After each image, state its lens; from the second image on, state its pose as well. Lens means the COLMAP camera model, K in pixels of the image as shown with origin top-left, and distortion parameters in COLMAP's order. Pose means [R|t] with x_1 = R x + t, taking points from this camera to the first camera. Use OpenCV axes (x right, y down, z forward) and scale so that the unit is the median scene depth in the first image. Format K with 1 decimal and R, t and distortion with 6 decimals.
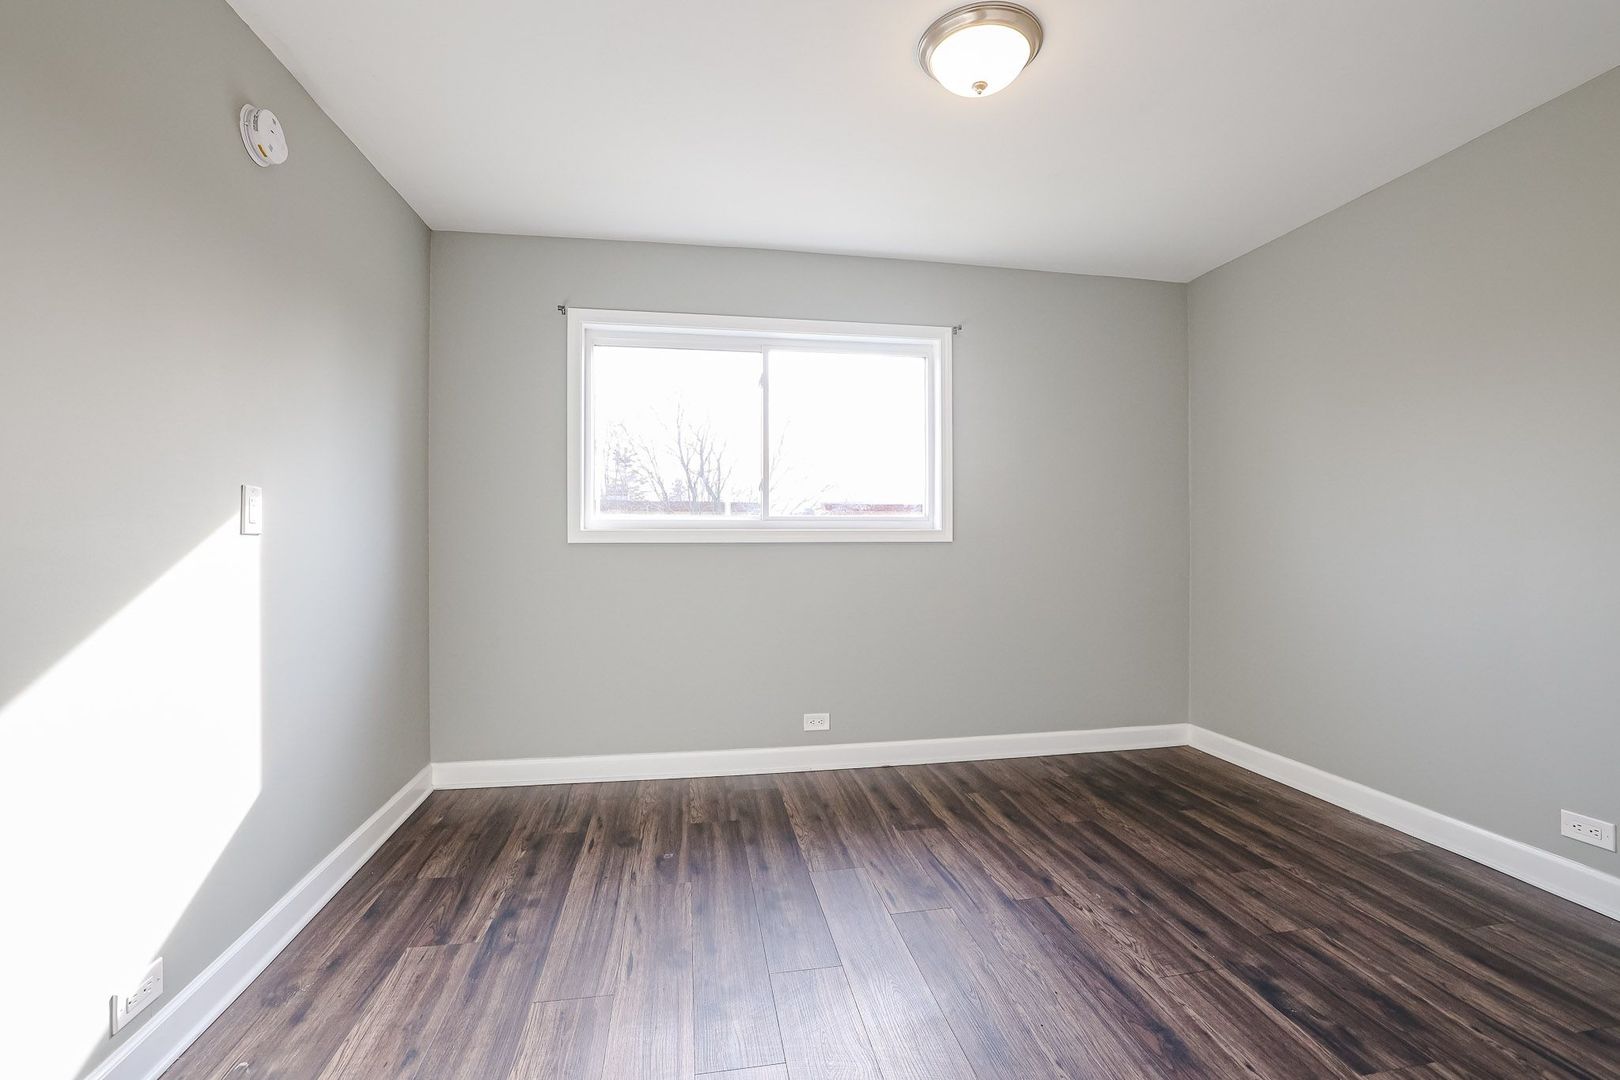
lens RADIAL K [[685.0, 0, 817.0], [0, 685.0, 526.3], [0, 0, 1]] dist [-0.020053, 0.002693]
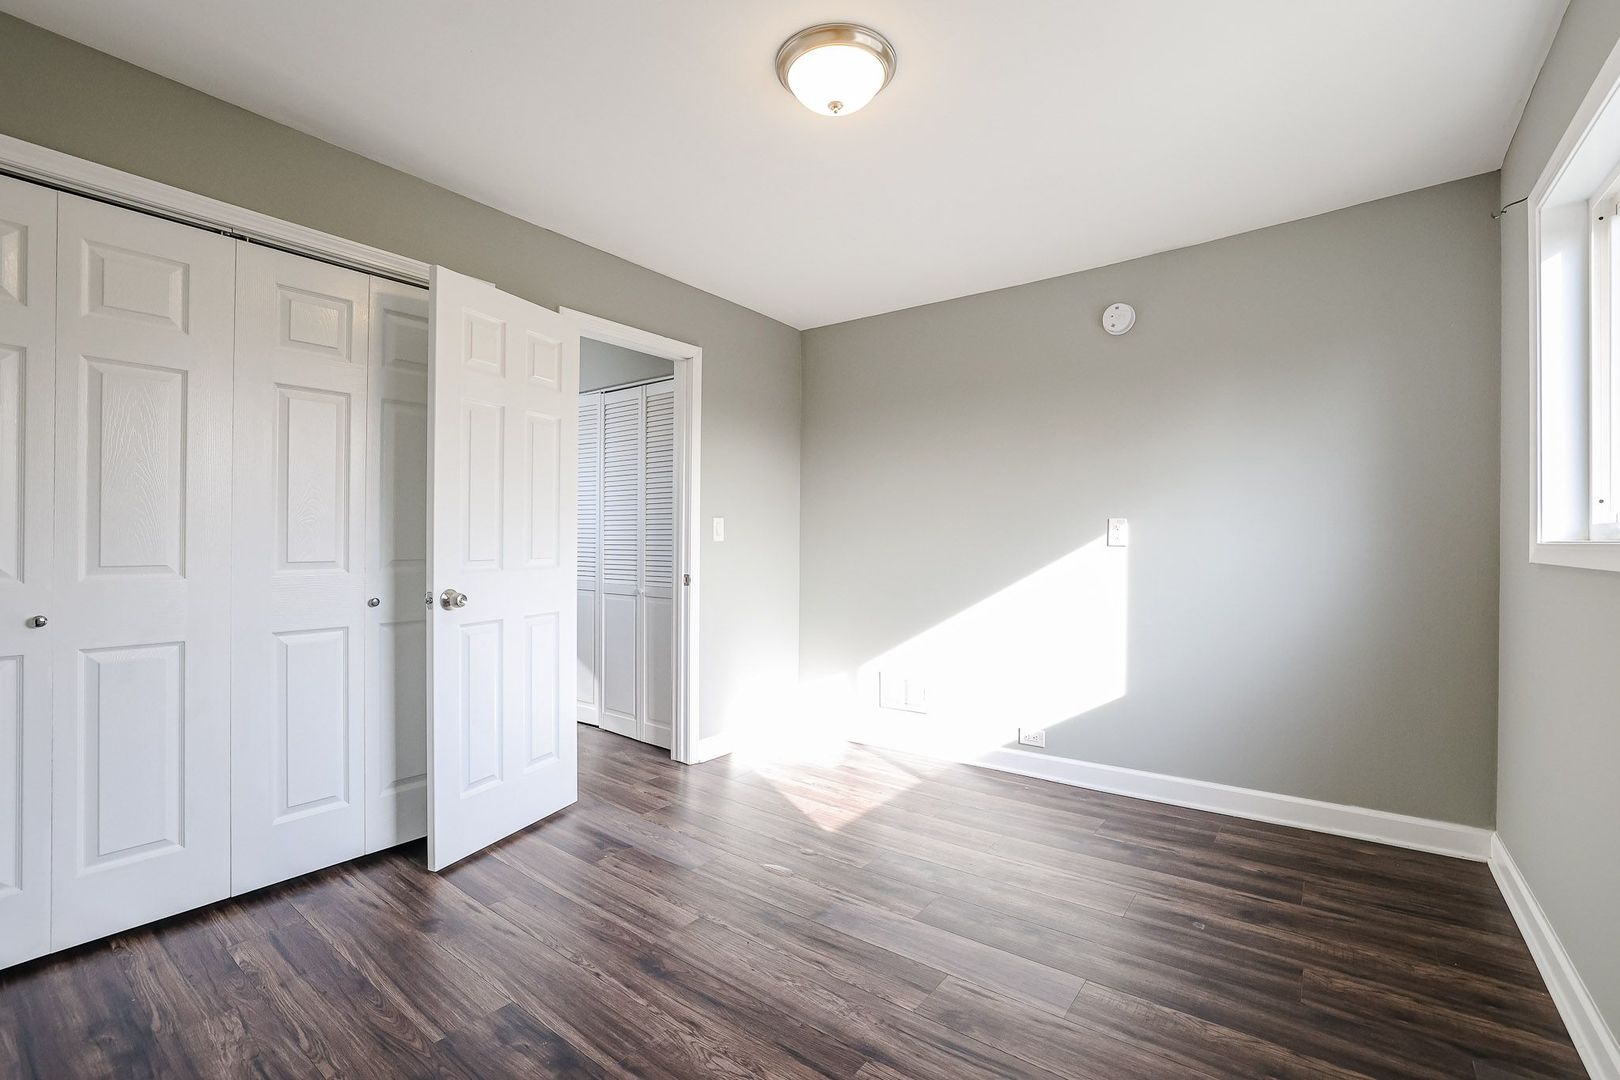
lens RADIAL K [[685.0, 0, 811.3], [0, 685.0, 539.2], [0, 0, 1]] dist [-0.020053, 0.002693]
pose [[-0.723415, -0.004300, -0.690401, 0.987278], [0.006593, 0.999892, -0.013137, 0.012274], [0.690382, -0.014055, -0.723308, 1.765707]]
